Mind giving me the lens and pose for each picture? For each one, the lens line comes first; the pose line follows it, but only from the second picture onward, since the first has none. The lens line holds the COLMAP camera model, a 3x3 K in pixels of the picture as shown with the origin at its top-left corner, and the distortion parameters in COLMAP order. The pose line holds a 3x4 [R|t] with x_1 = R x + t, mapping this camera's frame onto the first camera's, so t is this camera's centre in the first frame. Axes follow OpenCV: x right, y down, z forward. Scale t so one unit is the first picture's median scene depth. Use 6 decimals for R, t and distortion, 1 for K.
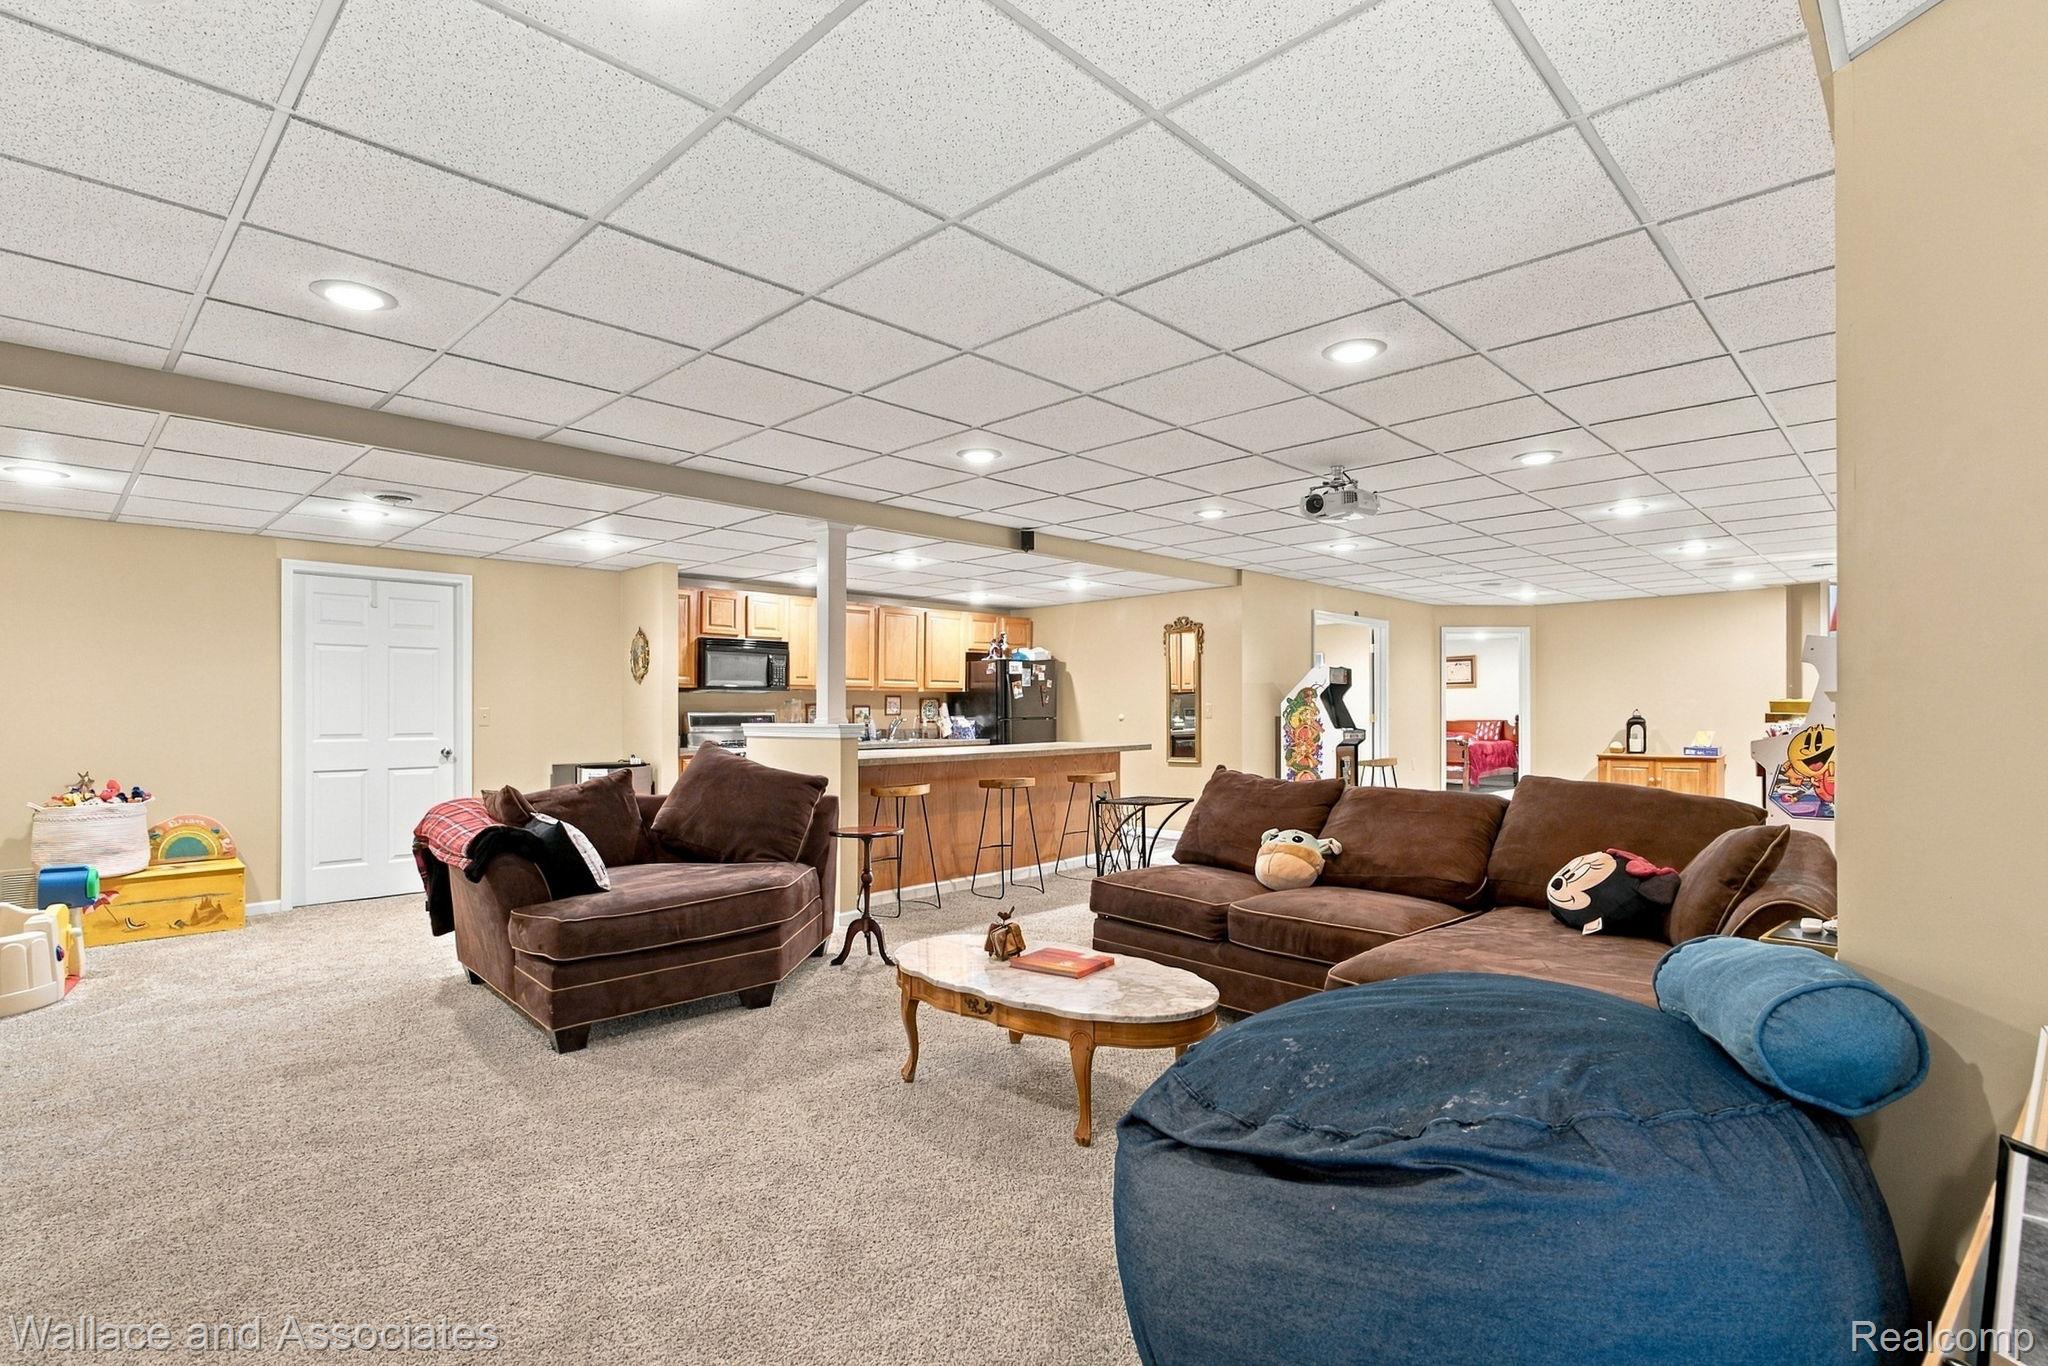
lens RADIAL K [[984.0, 0, 1020.3], [0, 984.0, 698.0], [0, 0, 1]] dist [0.000041, 0.000125]
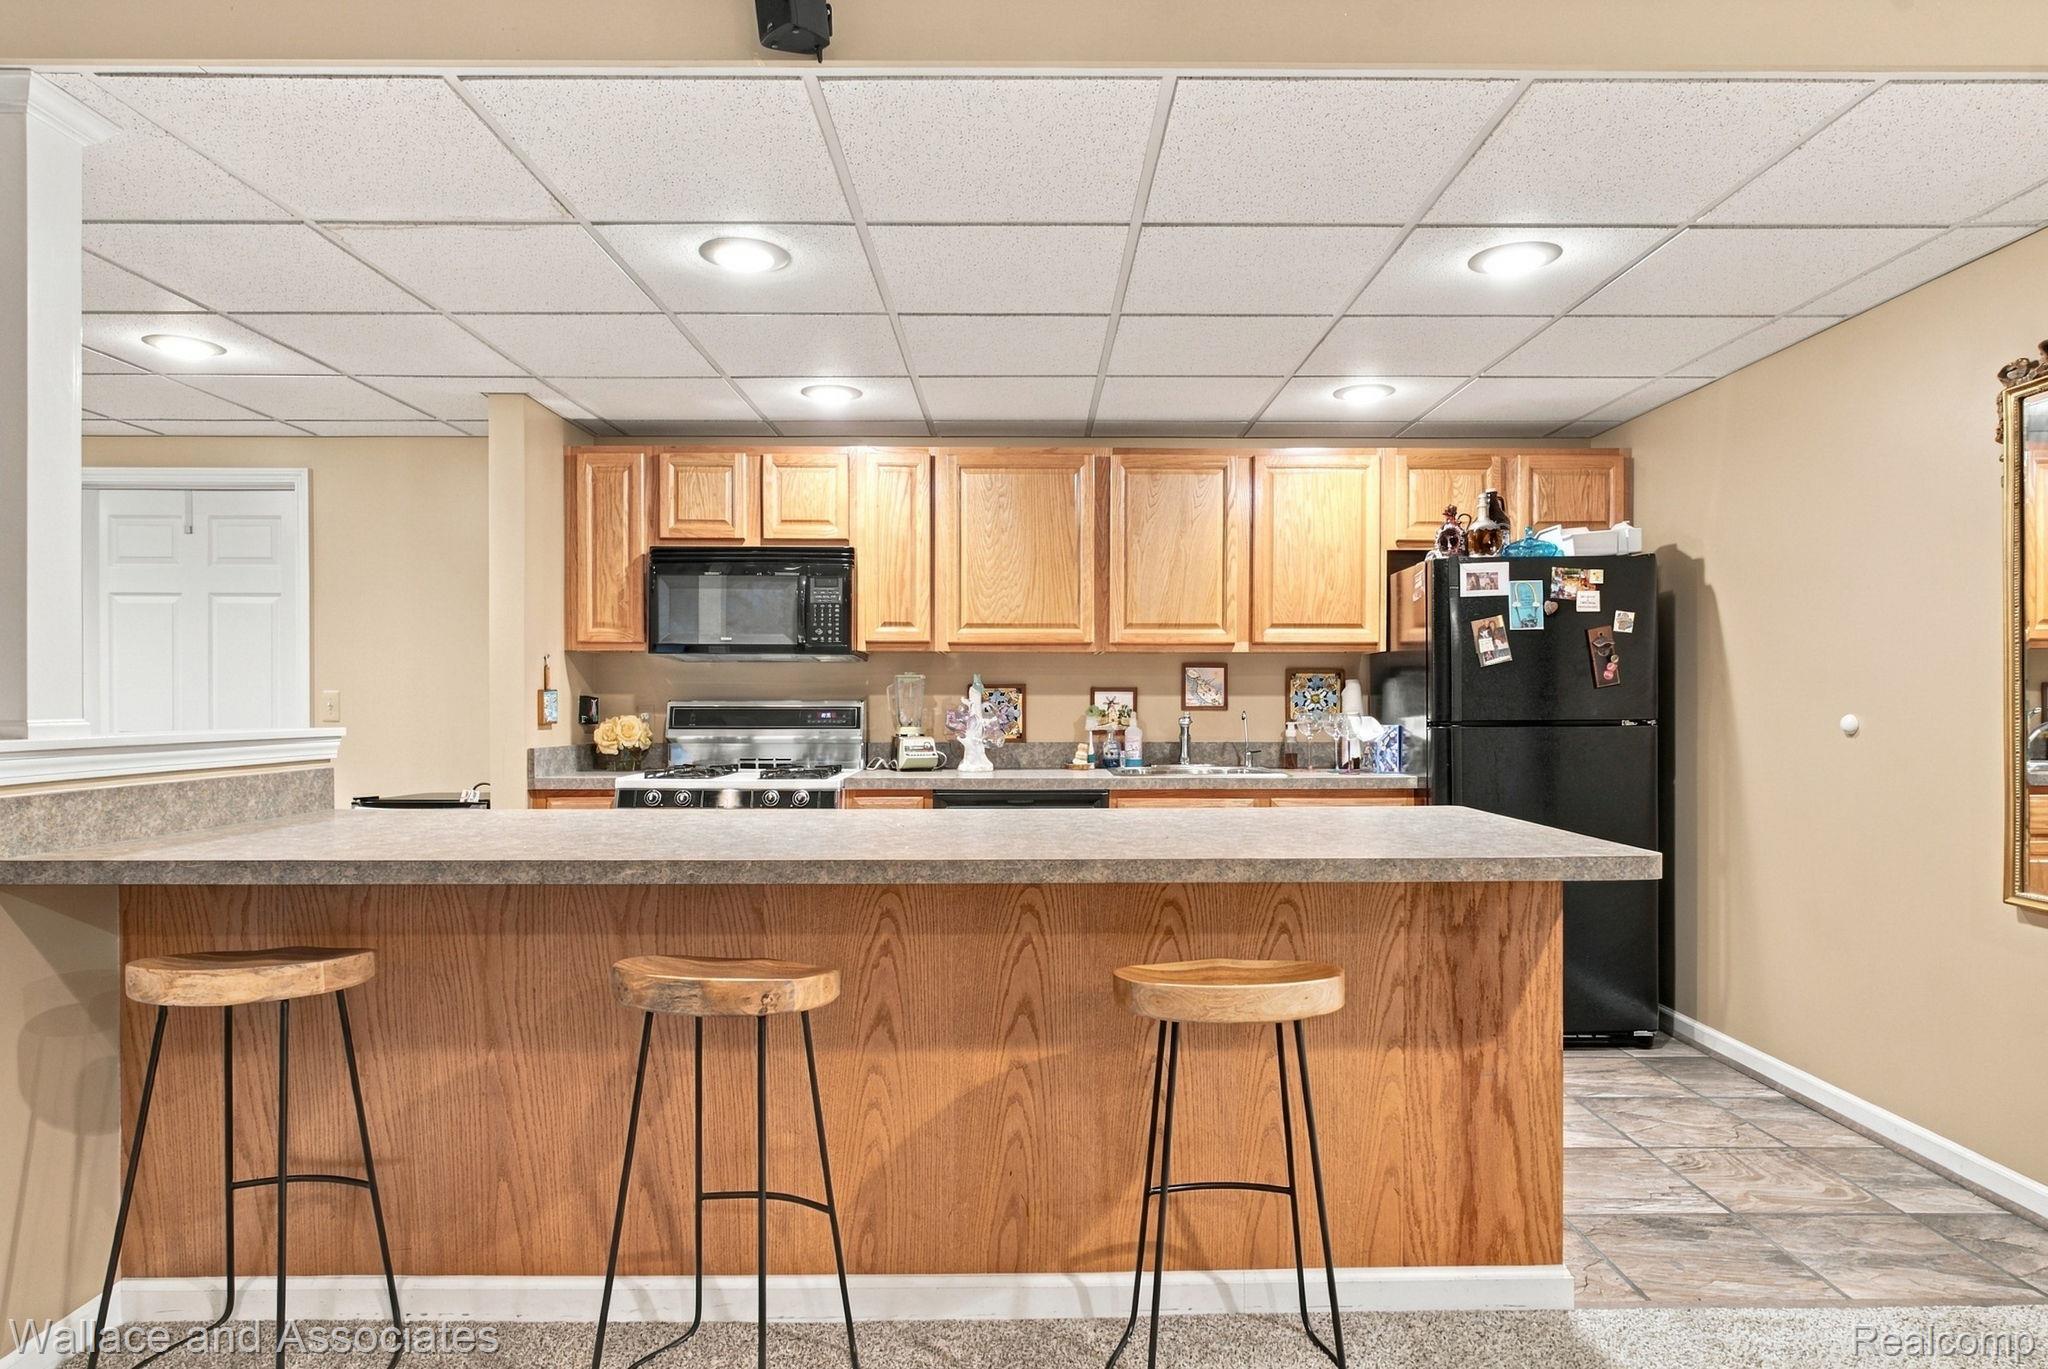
lens RADIAL K [[1209.1, 0, 1026.2], [0, 1209.1, 682.7], [0, 0, 1]] dist [0.028919, -0.000294]
pose [[0.711228, -0.008022, -0.702916, 0.185424], [0.006651, 0.999967, -0.004683, 0.007771], [0.702930, -0.001344, 0.711258, 0.568149]]
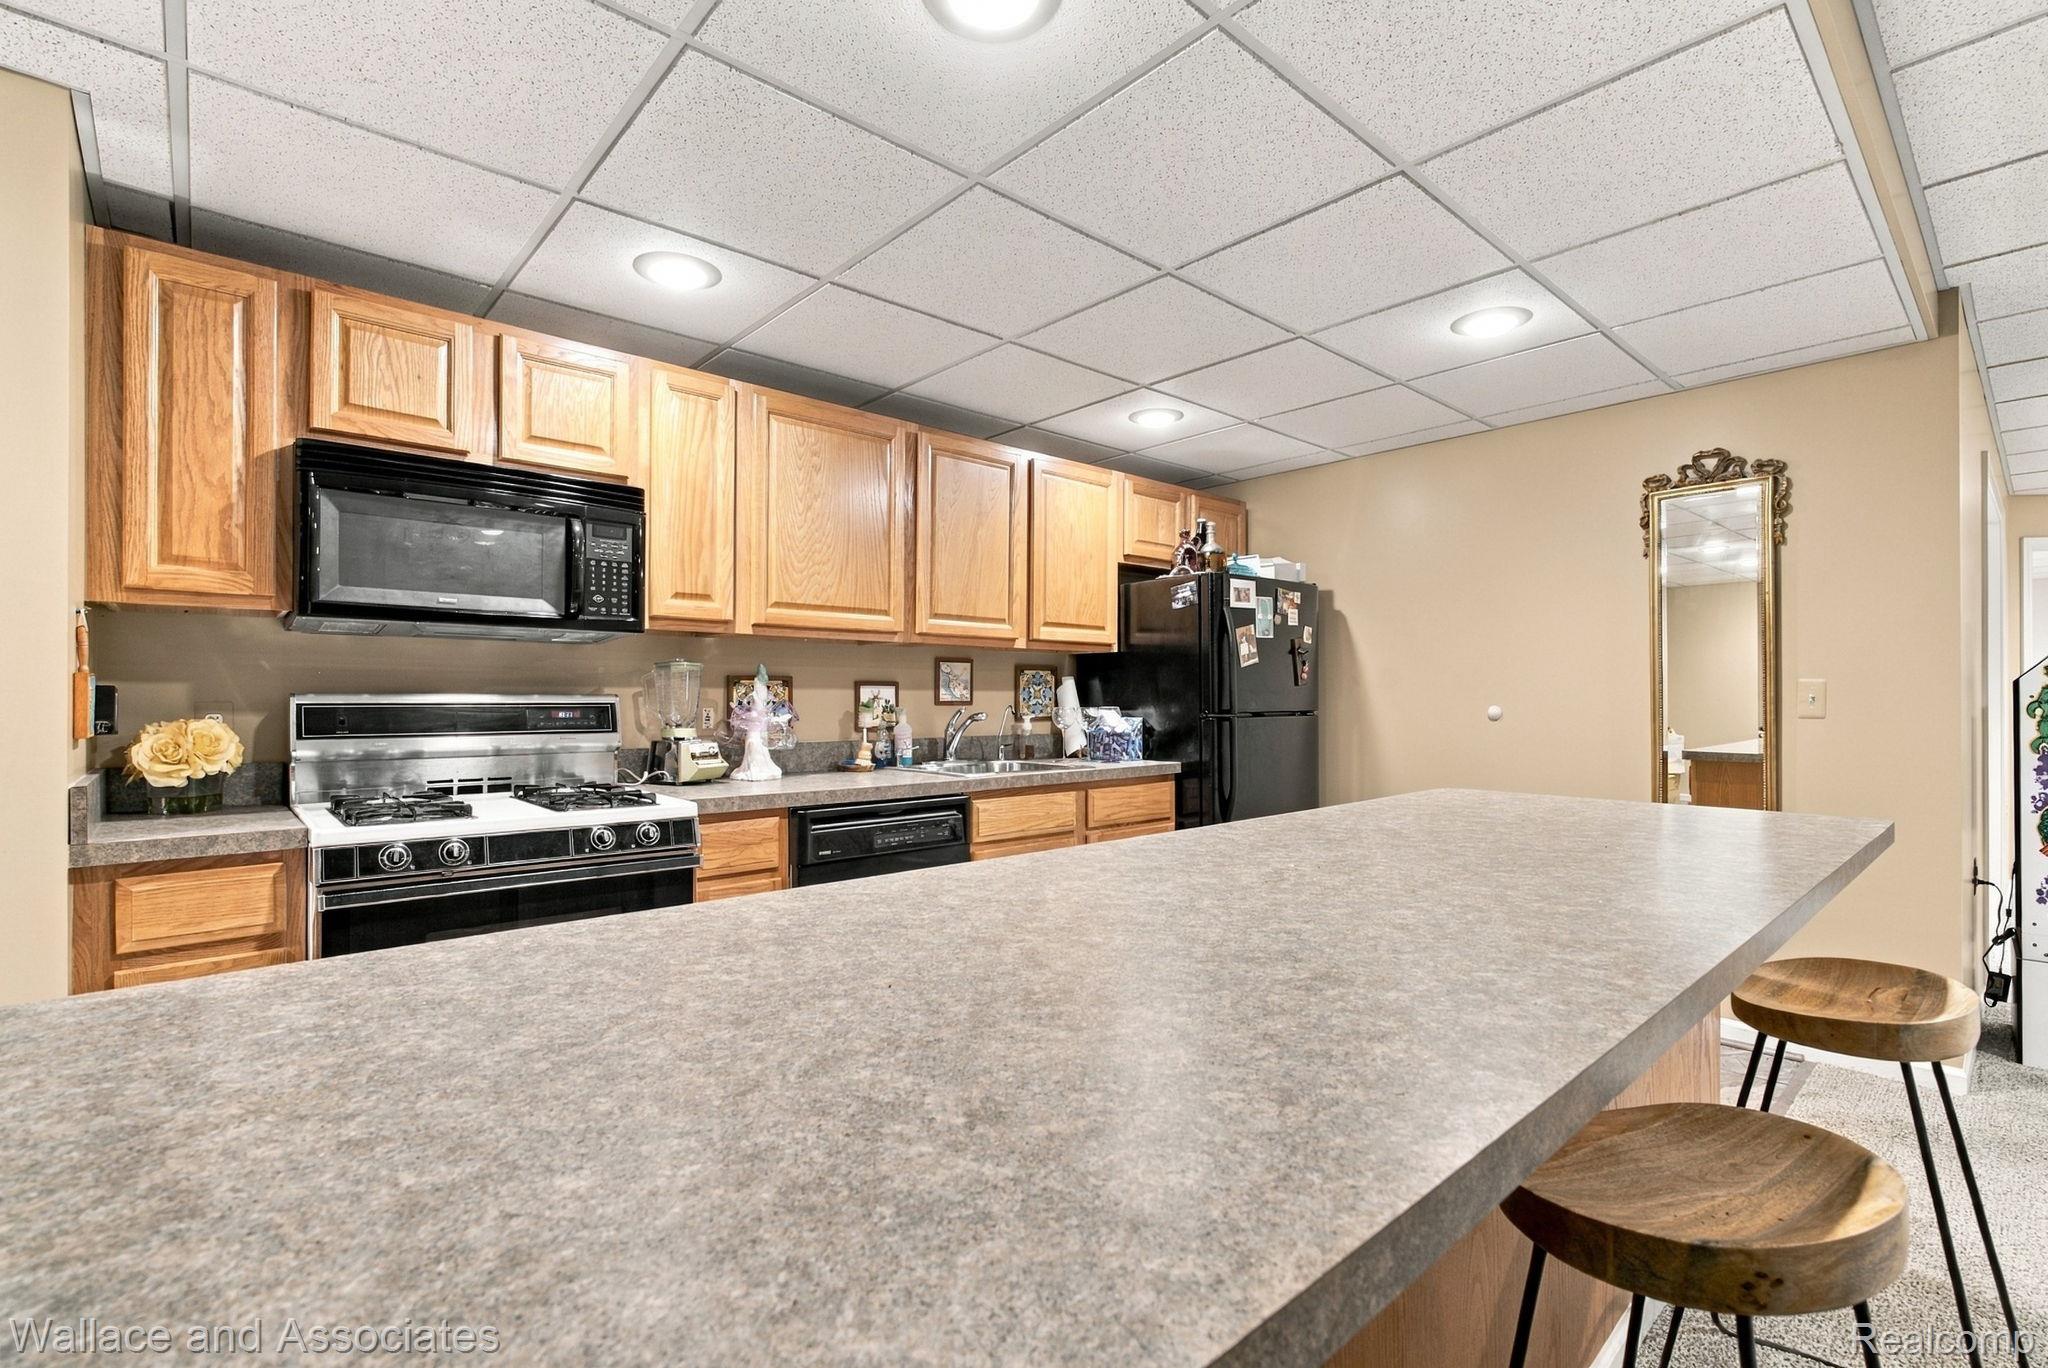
lens RADIAL K [[921.6, 0, 1025.2], [0, 921.6, 677.3], [0, 0, 1]] dist [-0.000394, -0.000615]
pose [[0.998105, 0.002098, -0.061502, -0.073341], [-0.002648, 0.999957, -0.008868, 0.009106], [0.061481, 0.009014, 0.998068, 0.597810]]
